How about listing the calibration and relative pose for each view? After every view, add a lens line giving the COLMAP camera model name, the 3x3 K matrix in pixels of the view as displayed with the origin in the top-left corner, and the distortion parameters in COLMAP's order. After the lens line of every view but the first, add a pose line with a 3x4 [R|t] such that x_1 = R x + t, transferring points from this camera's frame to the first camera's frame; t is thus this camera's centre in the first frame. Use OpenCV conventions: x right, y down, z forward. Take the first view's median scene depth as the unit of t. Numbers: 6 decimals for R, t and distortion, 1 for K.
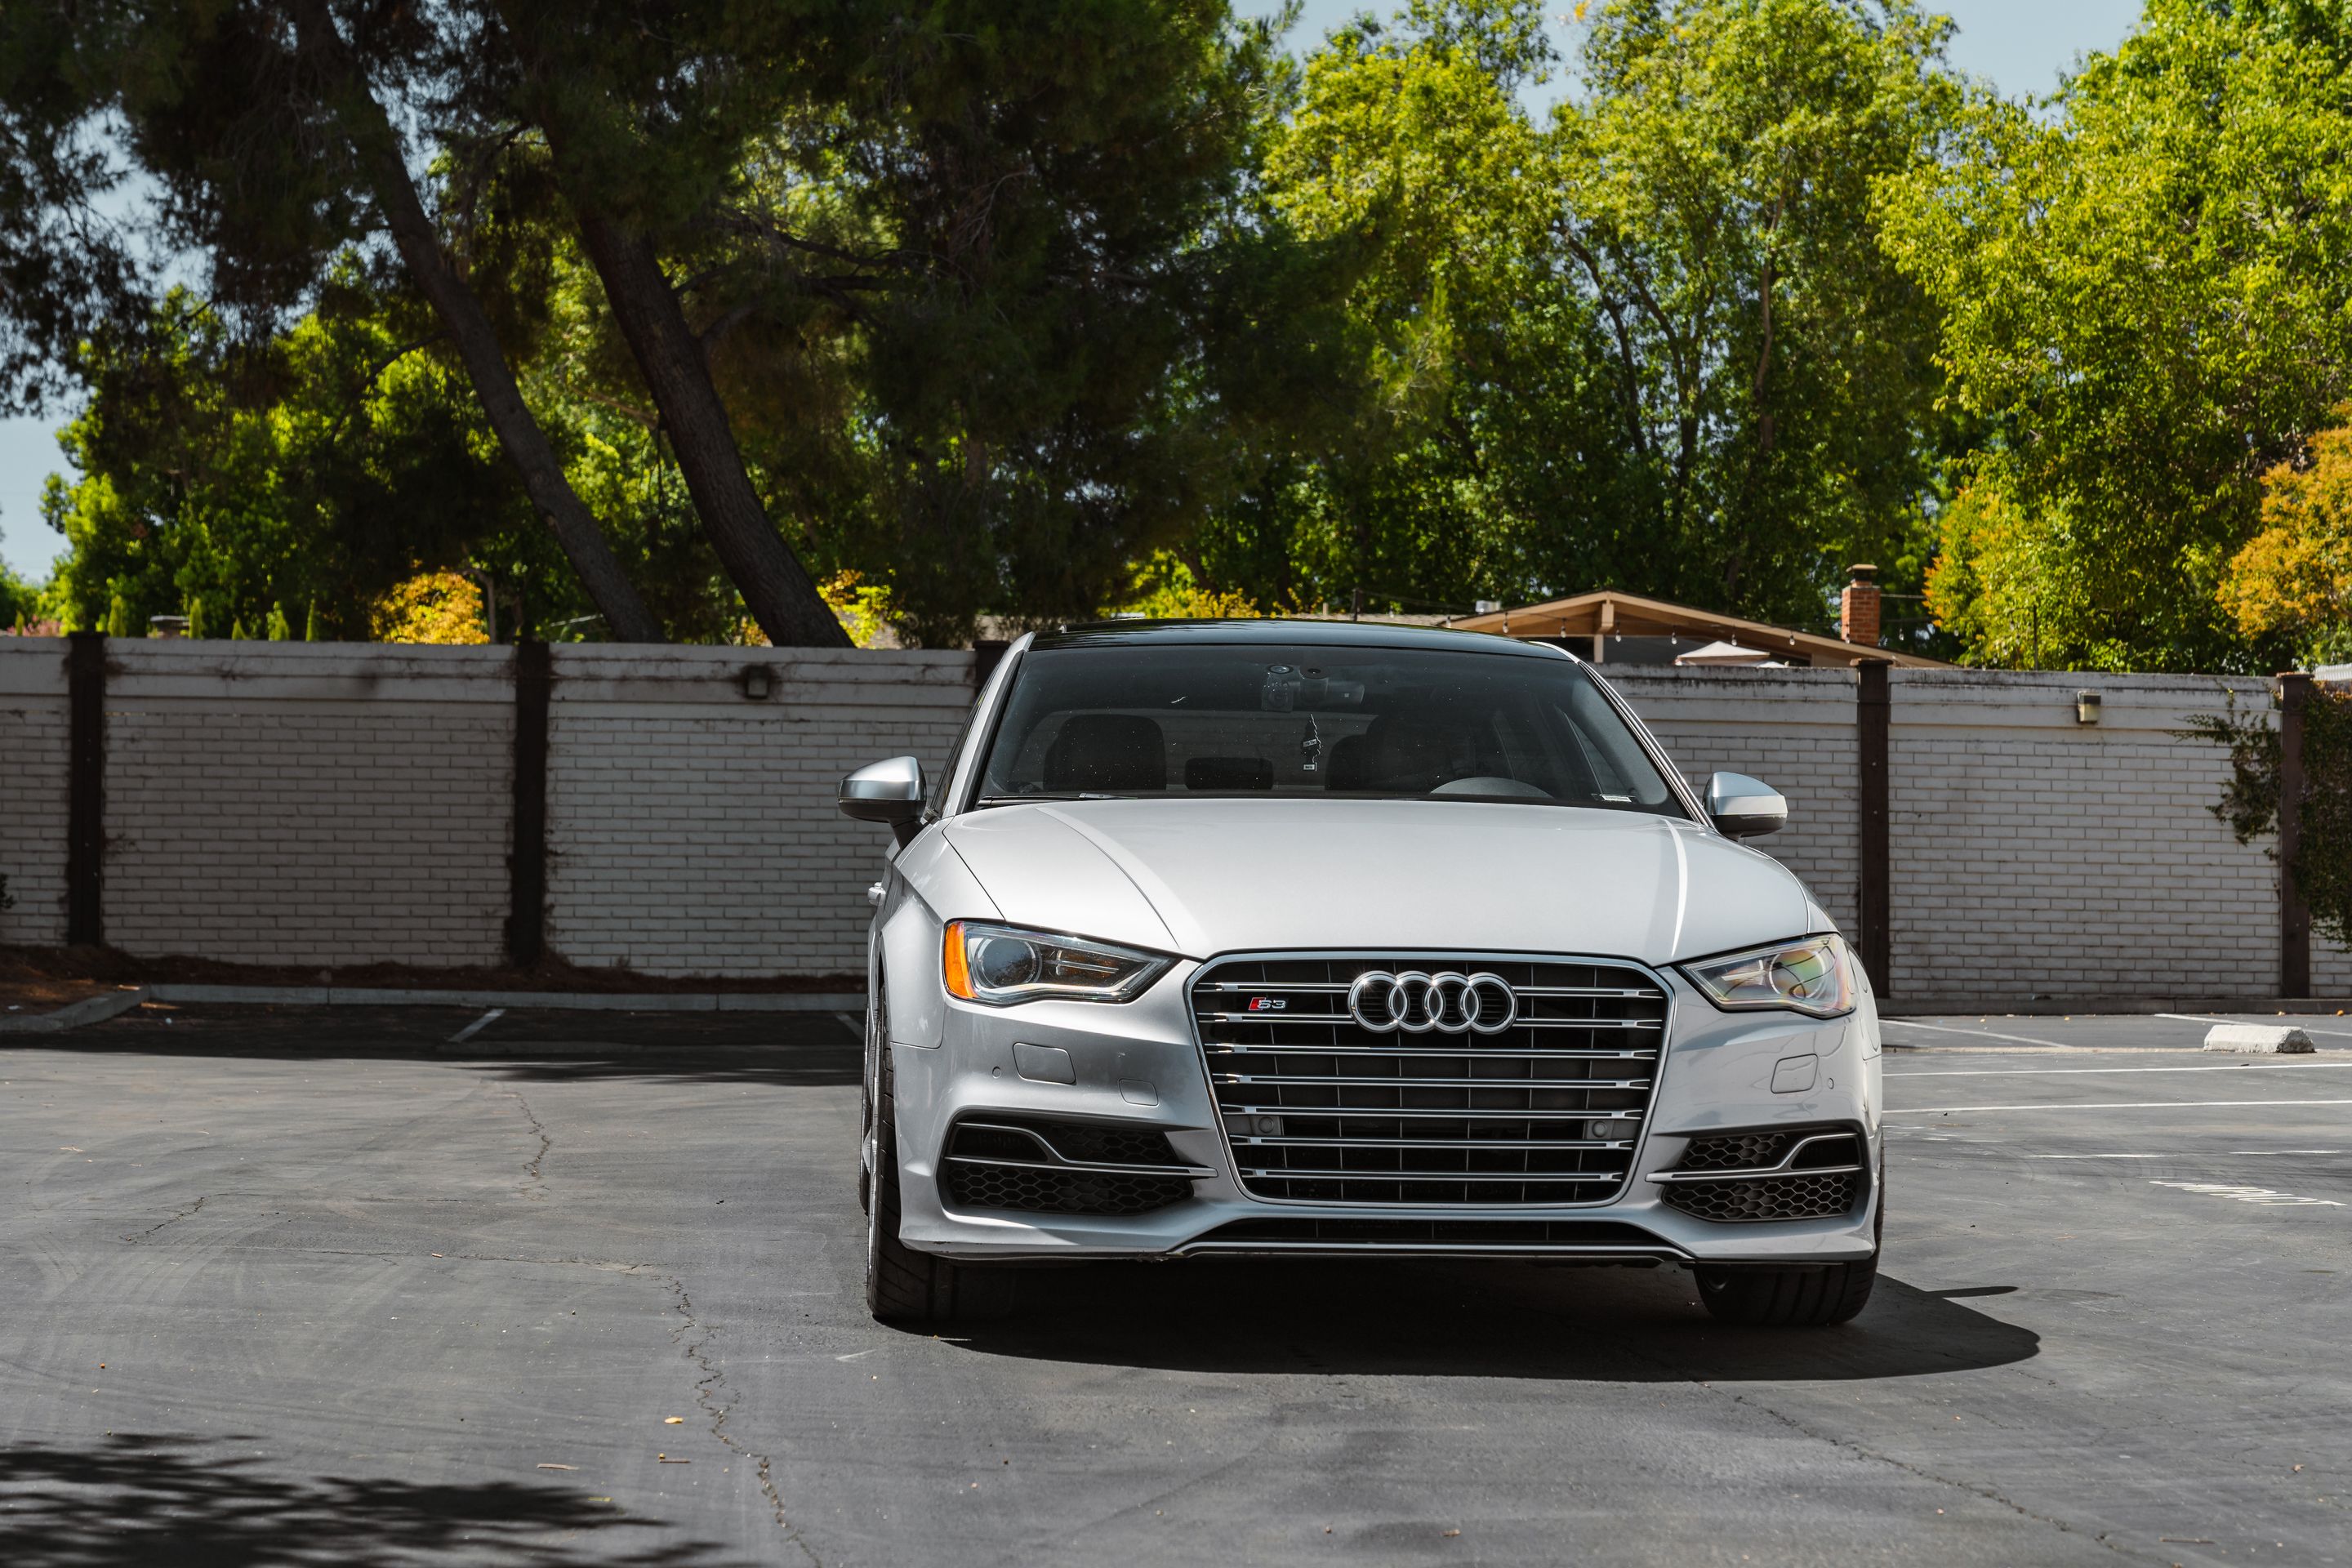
lens RADIAL K [[4029.1, 0, 1139.7], [0, 4029.1, 788.9], [0, 0, 1]] dist [0.003520, 0.078996]
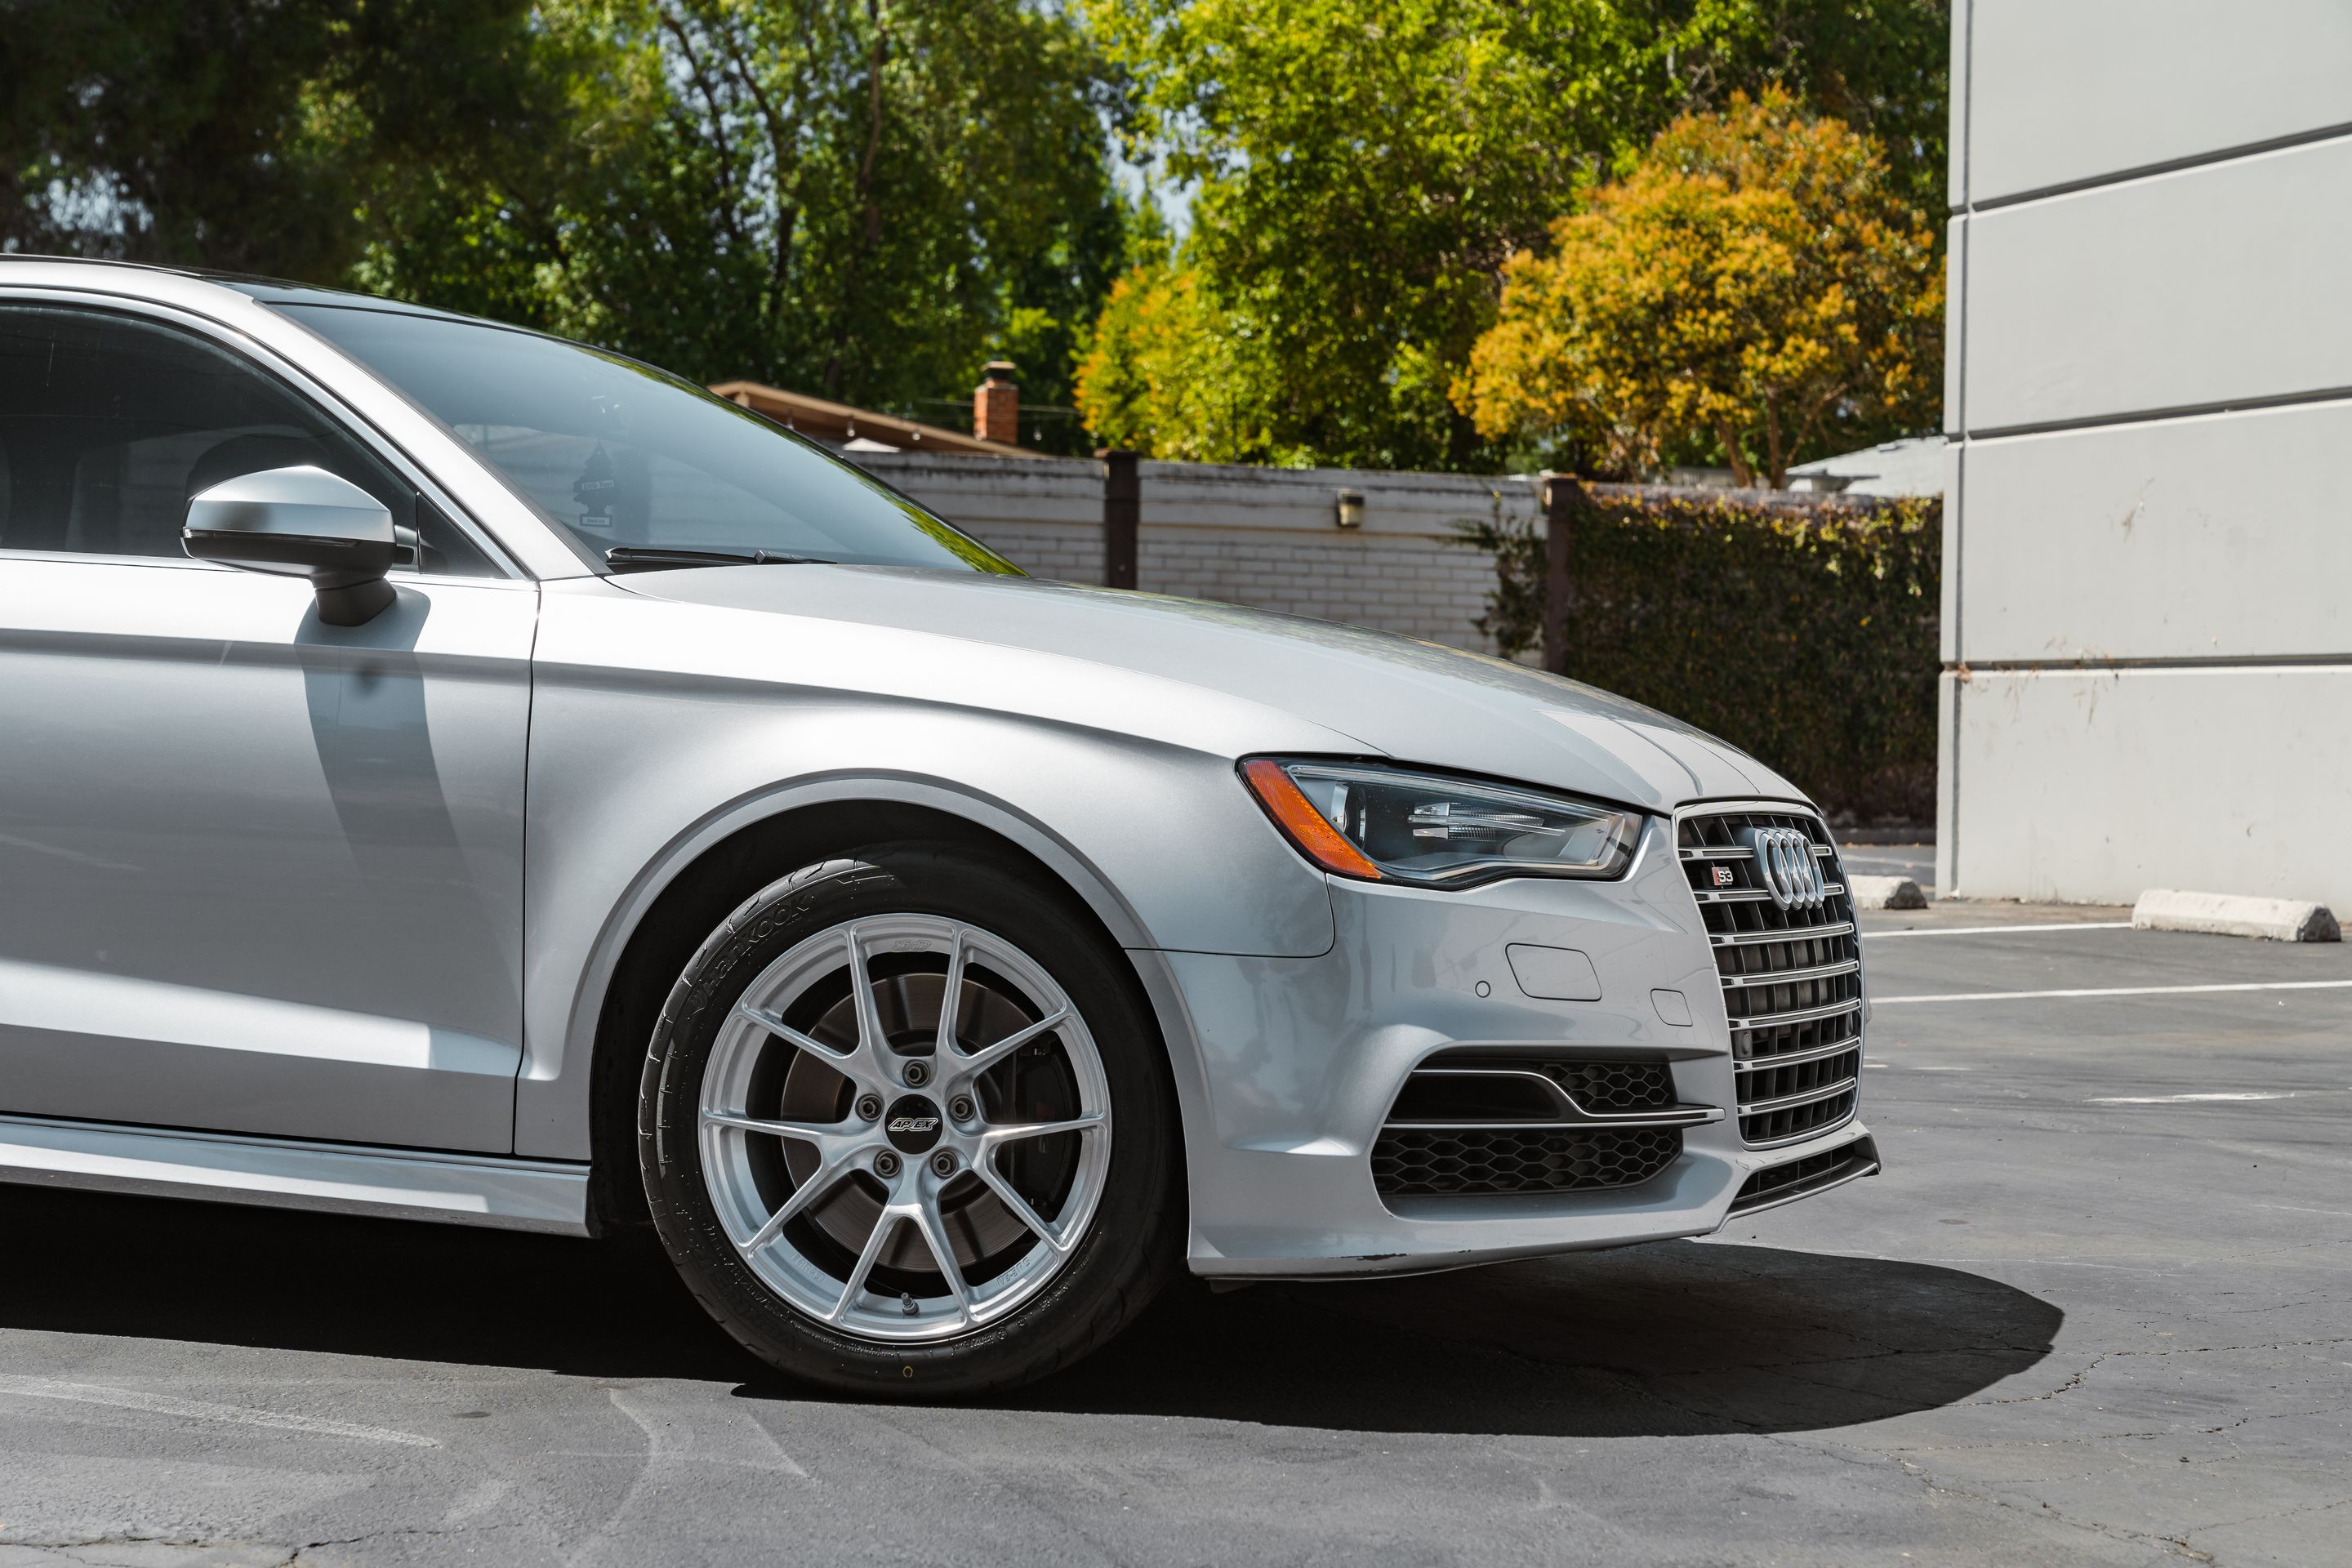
lens RADIAL K [[4029.1, 0, 1139.7], [0, 4029.1, 788.9], [0, 0, 1]] dist [0.003520, 0.078996]
pose [[0.968714, -0.000007, 0.248179, -0.034855], [-0.011054, 0.999006, 0.043176, 0.004064], [-0.247933, -0.044569, 0.967752, 0.132035]]
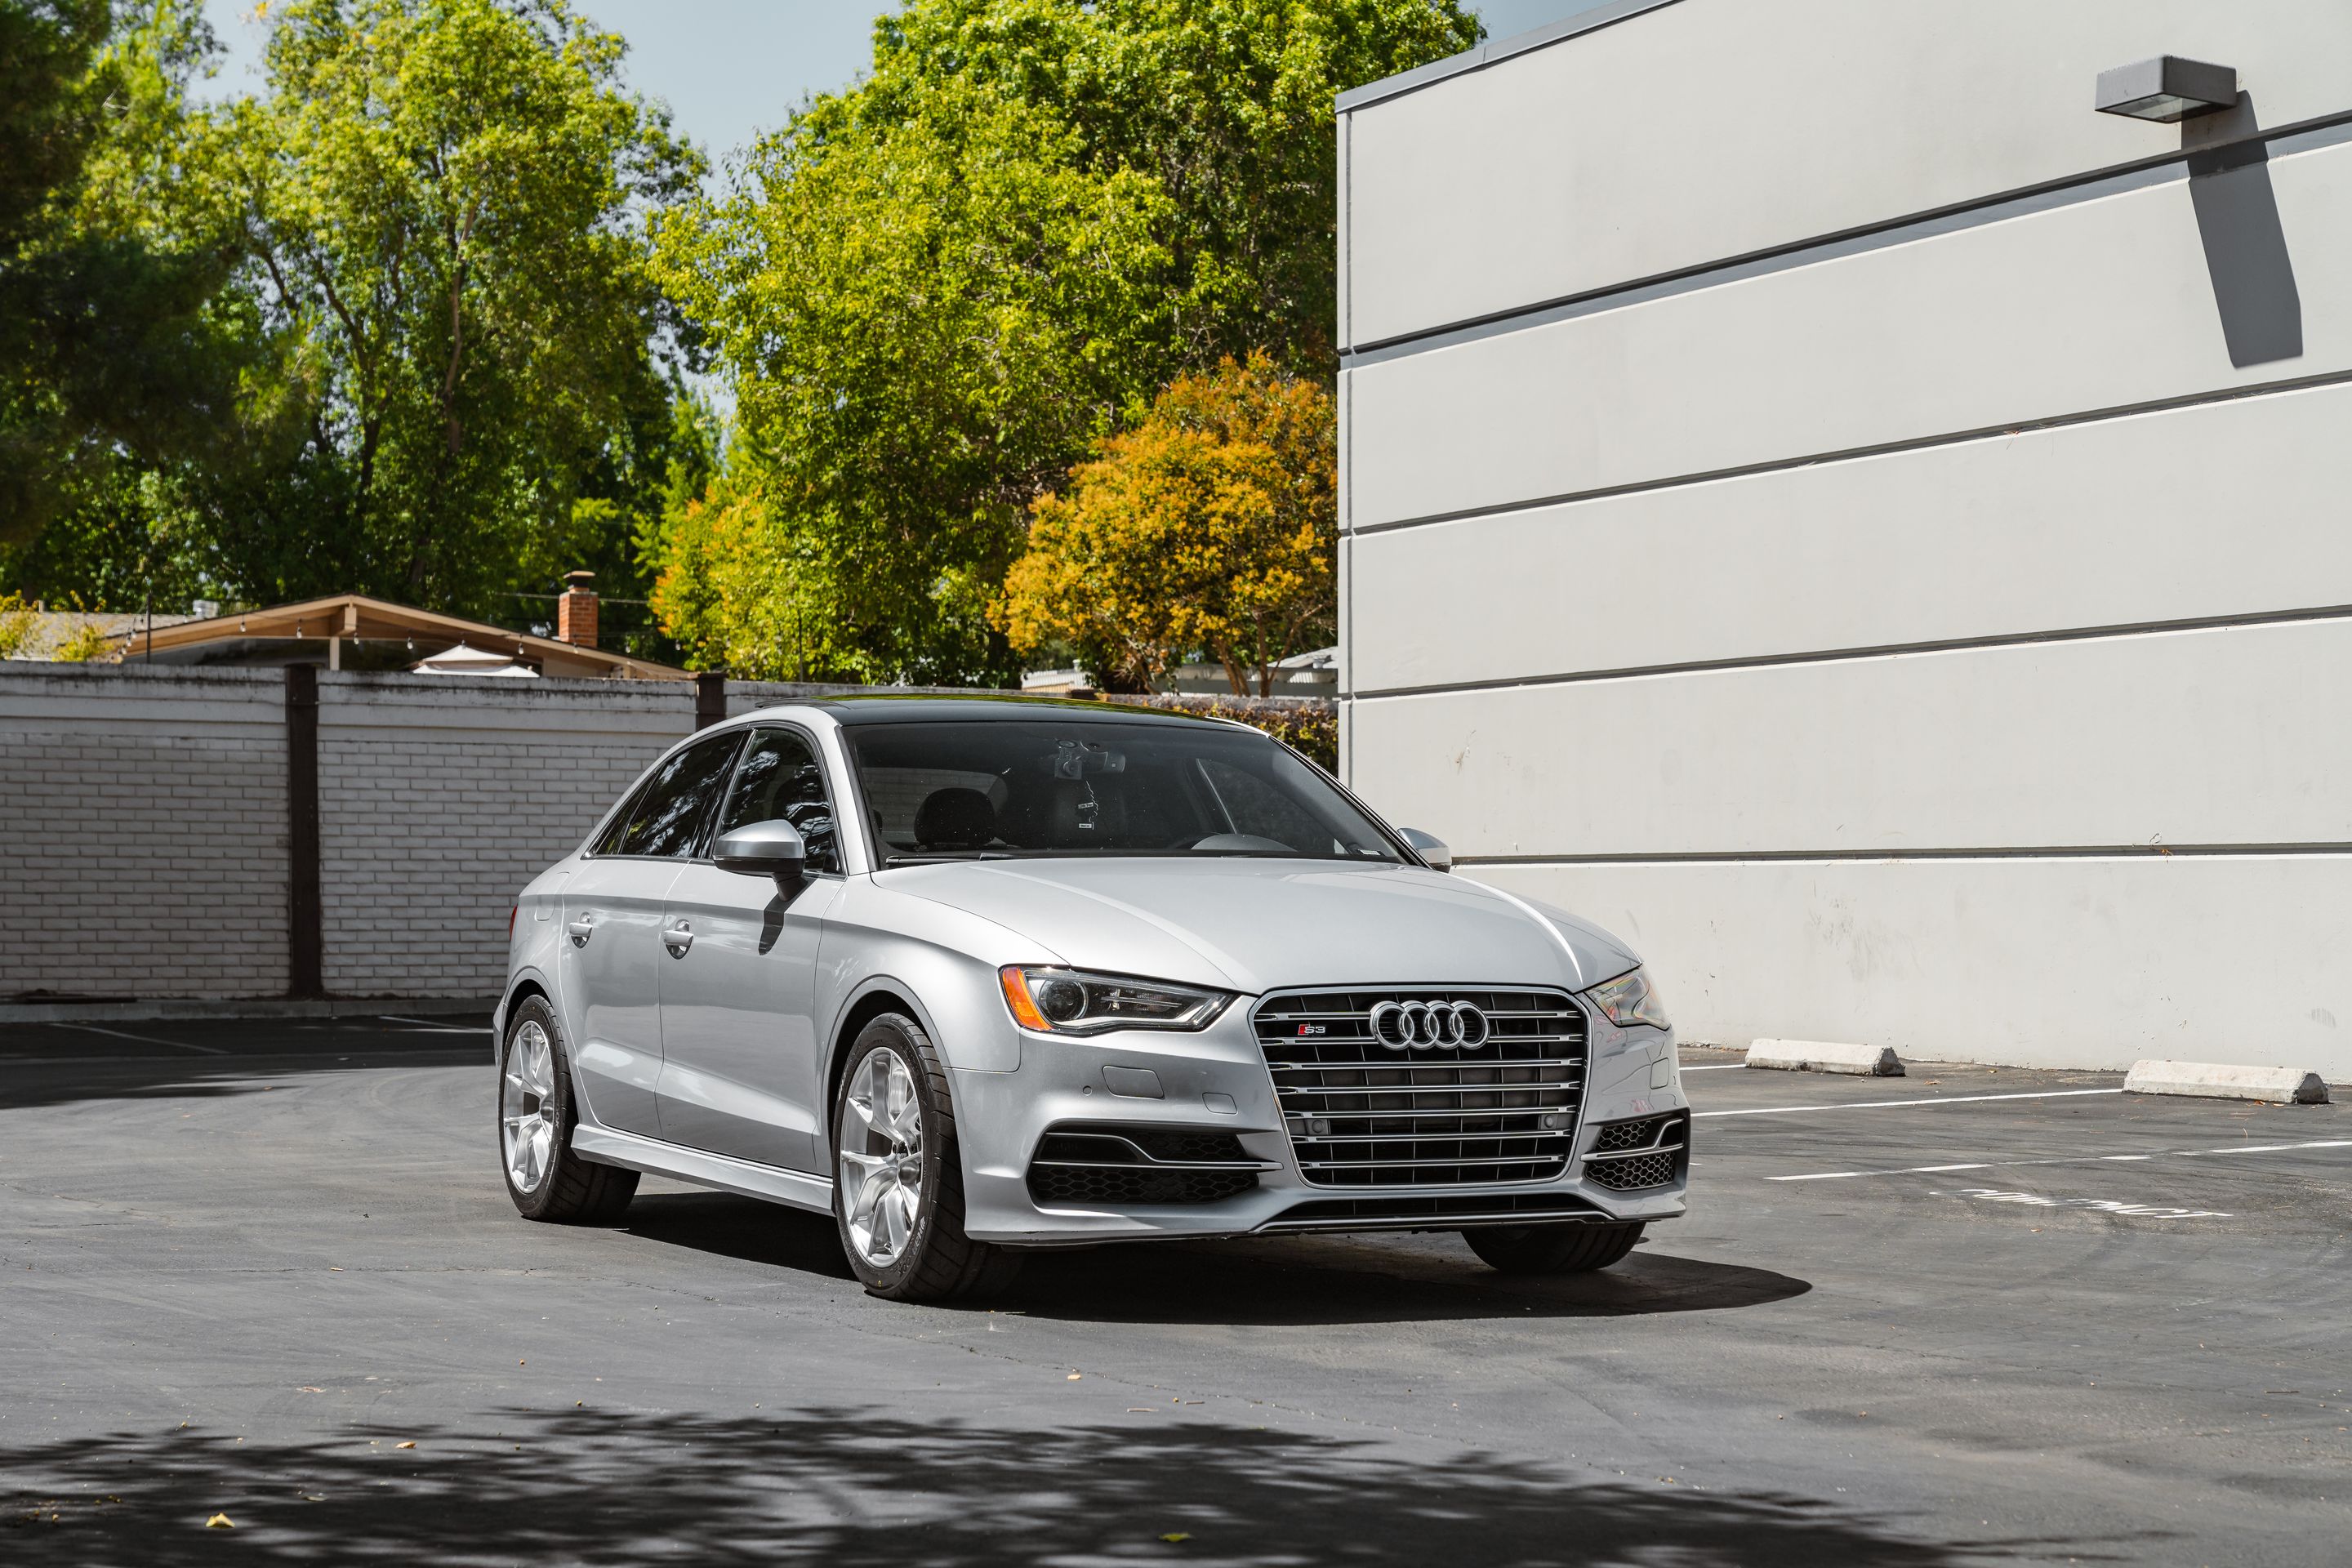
lens RADIAL K [[4029.1, 0, 1139.7], [0, 4029.1, 788.9], [0, 0, 1]] dist [0.003520, 0.078996]
pose [[0.935126, -0.002725, 0.354305, -0.086336], [0.001746, 0.999994, 0.003084, -0.004719], [-0.354311, -0.002266, 0.935125, -0.027876]]
